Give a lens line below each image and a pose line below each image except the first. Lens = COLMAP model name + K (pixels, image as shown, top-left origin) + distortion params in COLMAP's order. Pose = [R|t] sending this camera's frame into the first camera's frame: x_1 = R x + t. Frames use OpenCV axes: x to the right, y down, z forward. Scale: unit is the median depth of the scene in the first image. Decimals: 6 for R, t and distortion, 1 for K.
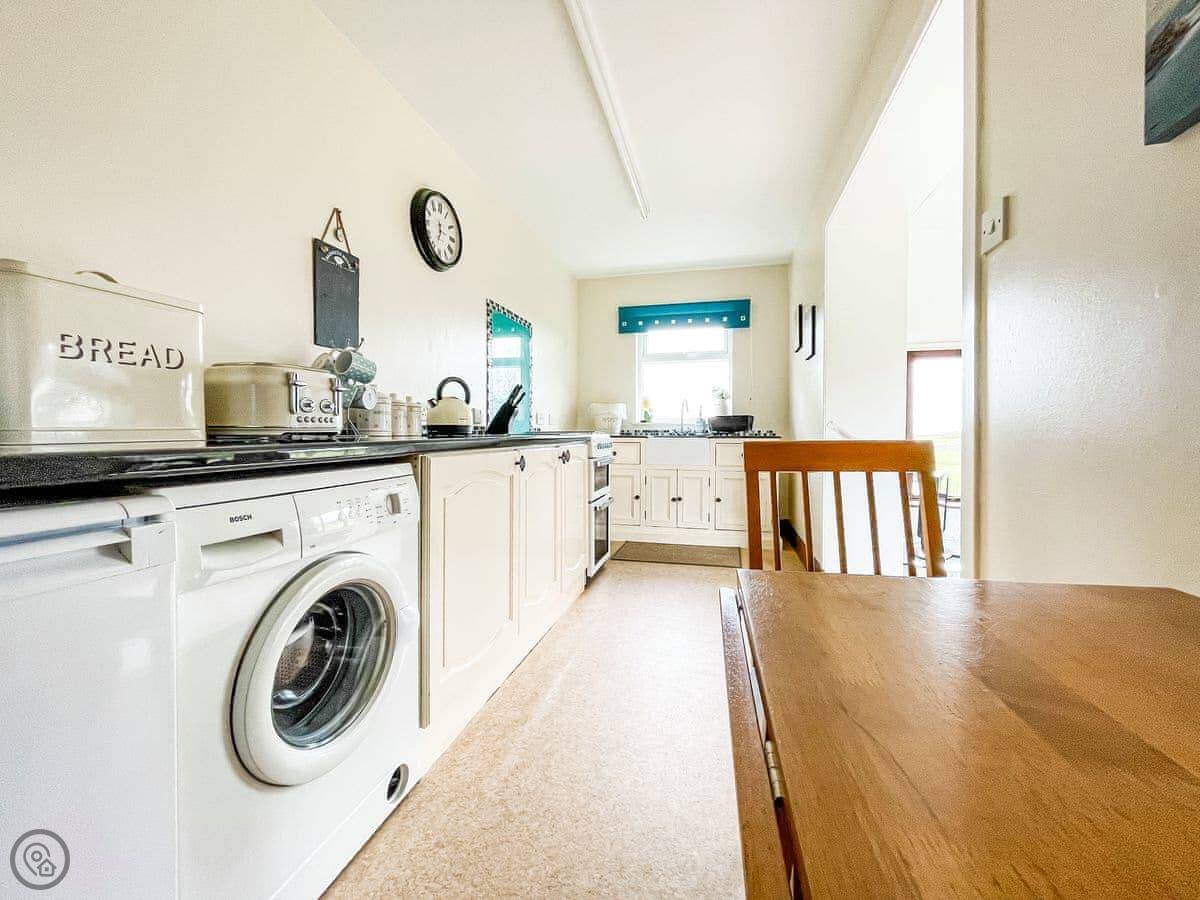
lens RADIAL K [[487.8, 0, 603.2], [0, 487.8, 448.1], [0, 0, 1]] dist [0.000034, -0.000495]
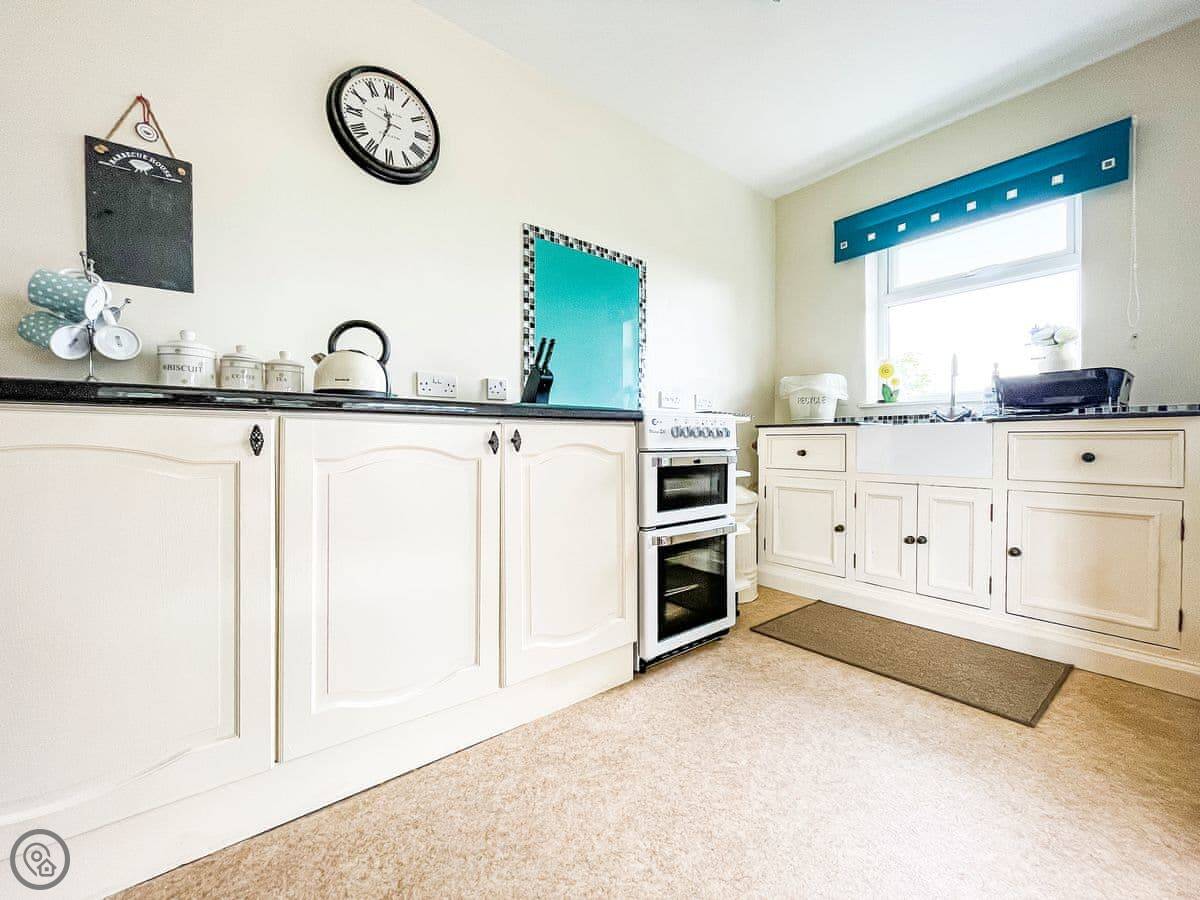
lens RADIAL K [[487.8, 0, 603.2], [0, 487.8, 448.1], [0, 0, 1]] dist [0.000034, -0.000495]
pose [[0.791557, 0.005296, -0.611072, 0.286704], [-0.017415, 0.999752, -0.013894, 0.026081], [0.610847, 0.021639, 0.791453, 0.522180]]
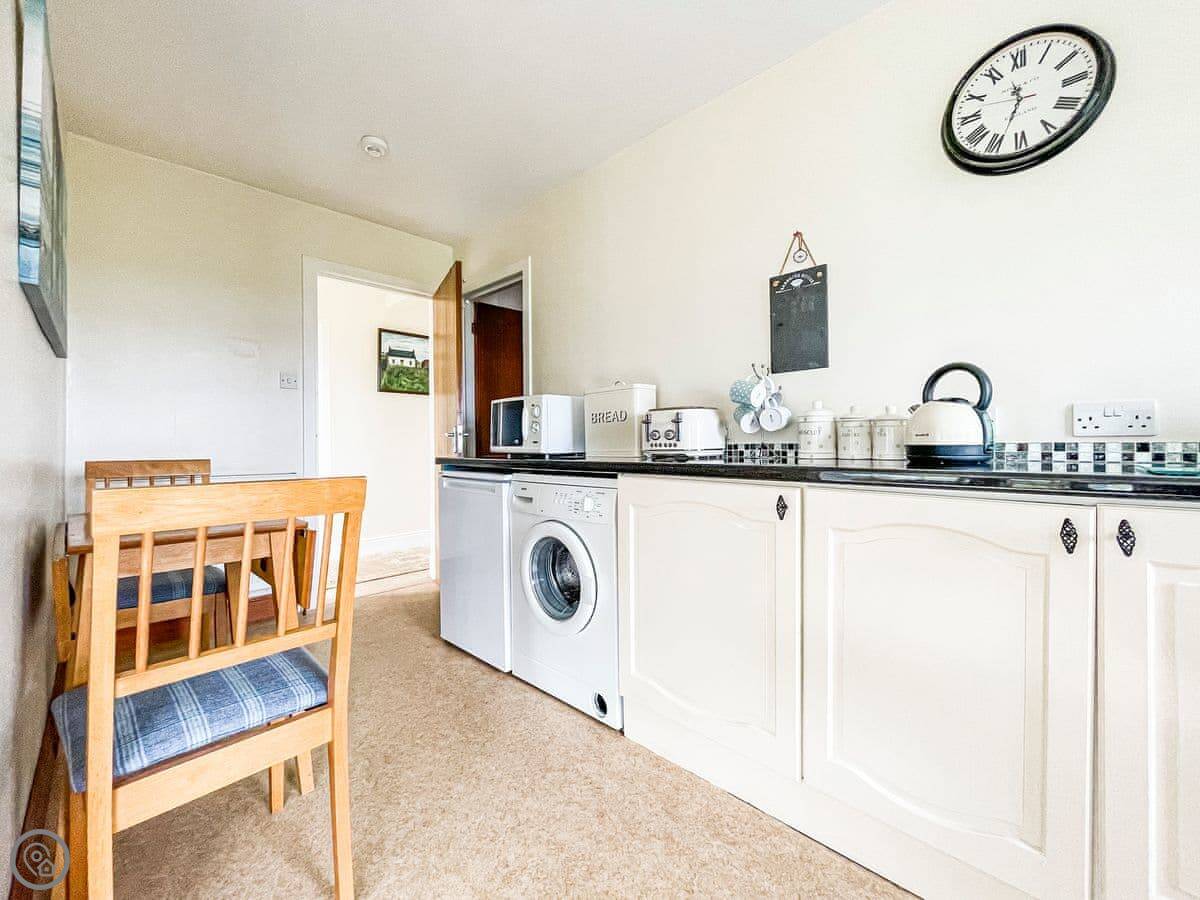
lens RADIAL K [[492.9, 0, 599.2], [0, 492.9, 440.1], [0, 0, 1]] dist [-0.001817, -0.000629]
pose [[-0.514350, 0.004672, -0.857568, 0.334453], [-0.015764, 0.999765, 0.014902, -0.041433], [0.857435, 0.021184, -0.514155, 0.723396]]
